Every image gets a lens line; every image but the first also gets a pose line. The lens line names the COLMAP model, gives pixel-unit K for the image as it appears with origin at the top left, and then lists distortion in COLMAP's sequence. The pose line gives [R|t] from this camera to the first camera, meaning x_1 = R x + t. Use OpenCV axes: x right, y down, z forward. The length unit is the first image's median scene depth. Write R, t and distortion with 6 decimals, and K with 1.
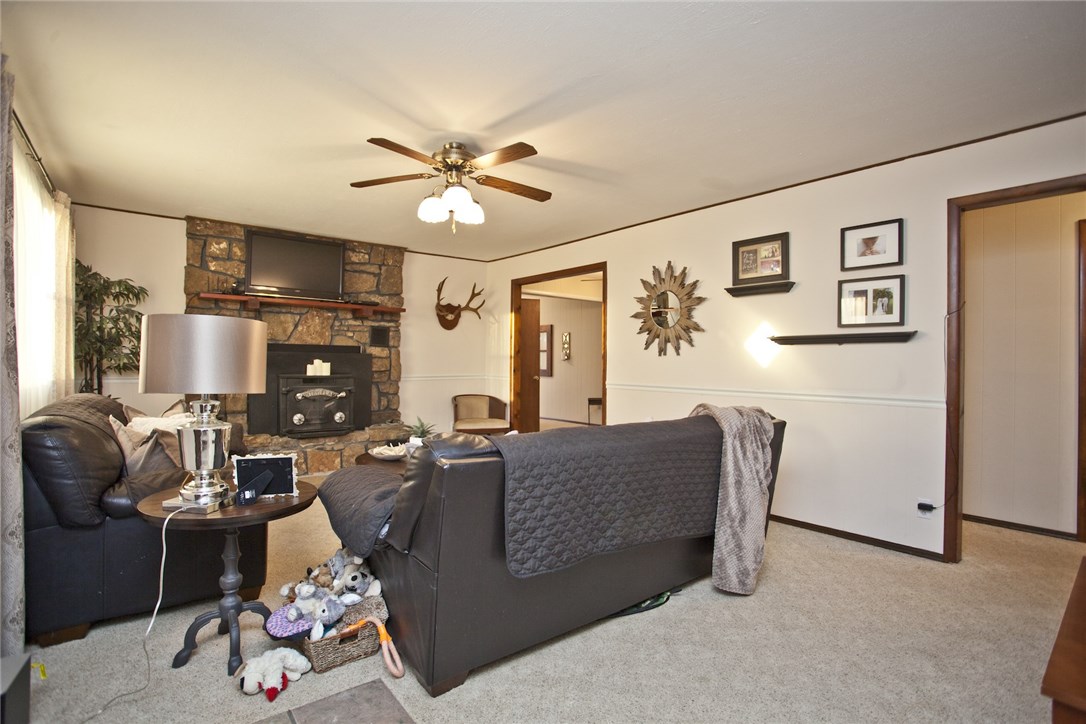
lens RADIAL K [[543.4, 0, 547.1], [0, 543.4, 362.1], [0, 0, 1]] dist [-0.073198, 0.039803]
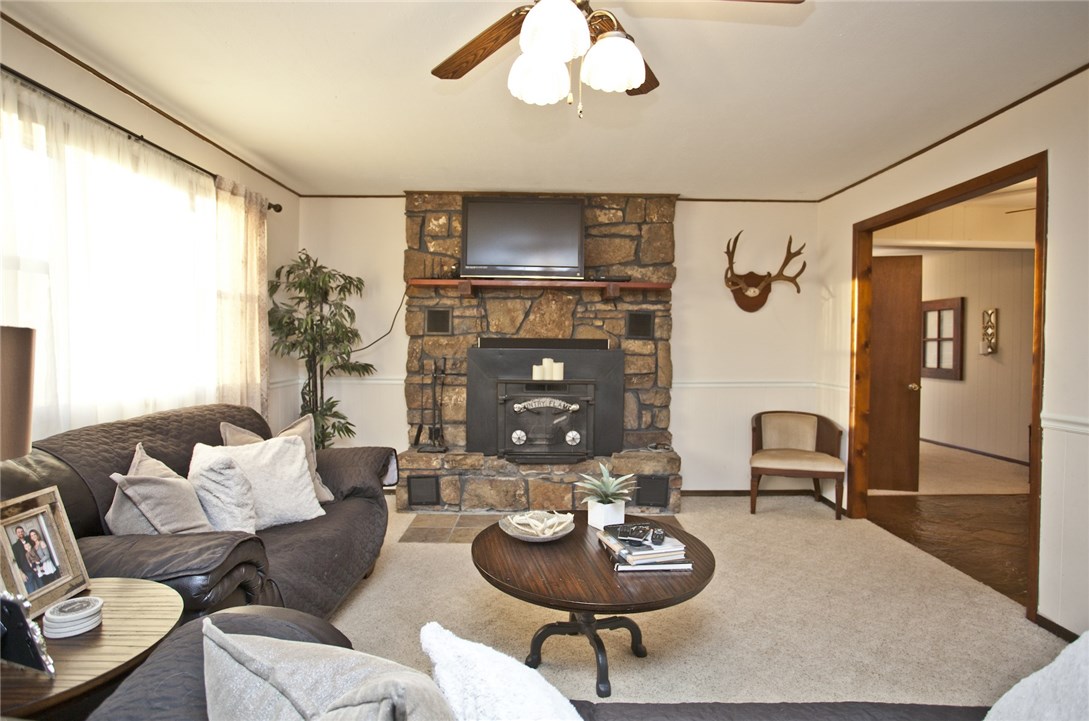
lens RADIAL K [[583.1, 0, 544.5], [0, 583.1, 360.5], [0, 0, 1]] dist [-0.069924, 0.000550]
pose [[0.779450, 0.012653, -0.626337, 0.072384], [0.000426, 0.999785, 0.020727, -0.017390], [0.626465, -0.016423, 0.779277, 0.338538]]
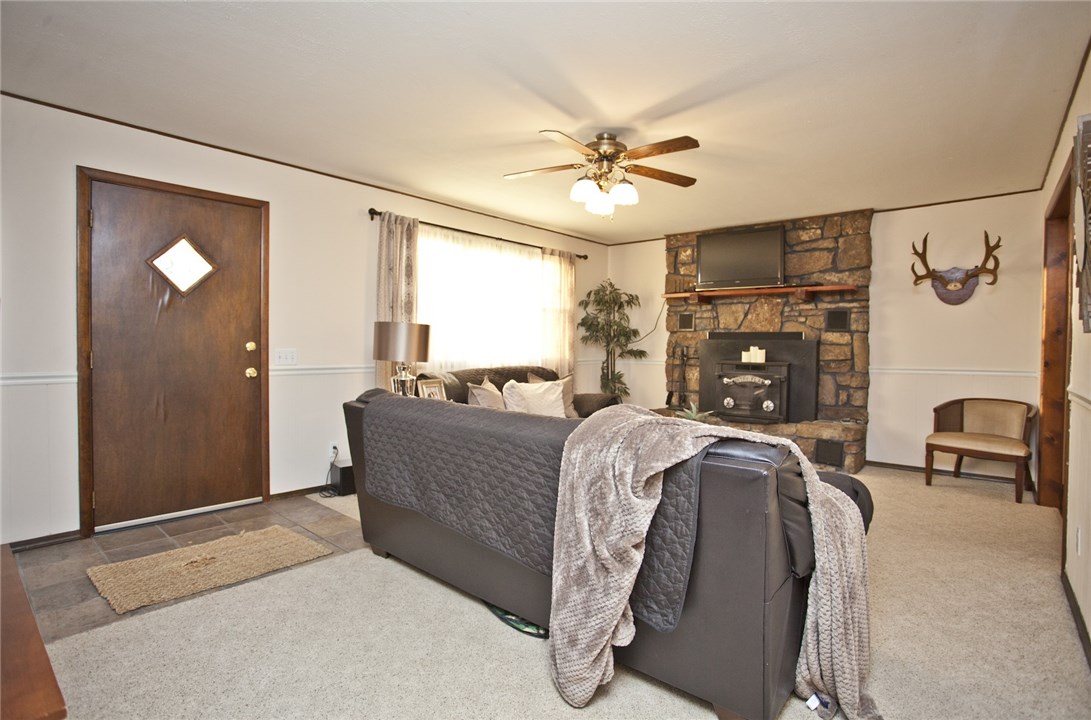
lens RADIAL K [[546.4, 0, 544.2], [0, 546.4, 355.3], [0, 0, 1]] dist [-0.045317, 0.024777]
pose [[0.178728, 0.009126, -0.983856, 0.474575], [-0.007565, 0.999940, 0.007901, 0.006040], [0.983869, 0.006030, 0.178786, 0.396824]]
